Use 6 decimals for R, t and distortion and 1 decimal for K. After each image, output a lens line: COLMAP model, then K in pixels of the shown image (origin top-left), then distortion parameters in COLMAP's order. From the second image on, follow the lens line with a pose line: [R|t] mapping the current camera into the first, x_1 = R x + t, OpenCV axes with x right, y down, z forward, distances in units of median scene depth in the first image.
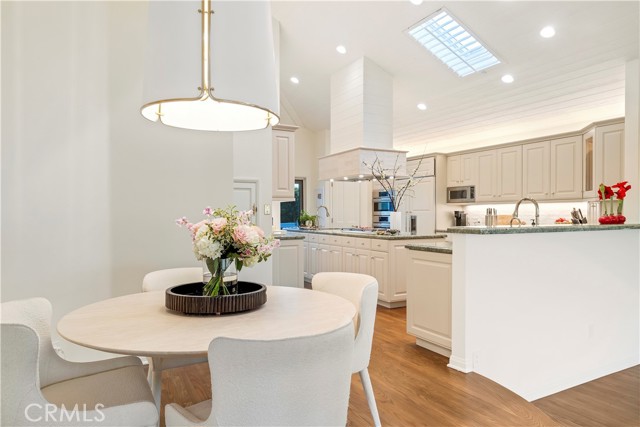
lens RADIAL K [[398.1, 0, 326.0], [0, 398.1, 214.3], [0, 0, 1]] dist [-0.006434, -0.002410]
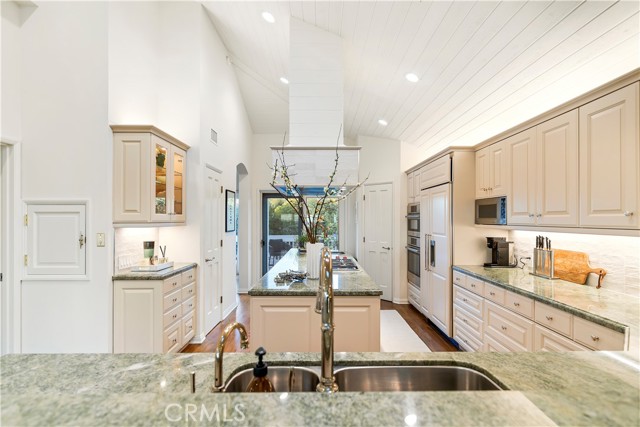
lens RADIAL K [[328.4, 0, 317.3], [0, 328.4, 217.4], [0, 0, 1]] dist [-0.000578, 0.001680]
pose [[0.882288, 0.000322, -0.470710, 0.347967], [-0.005864, 0.999930, -0.010307, -0.034129], [0.470673, 0.011854, 0.882228, 0.443895]]
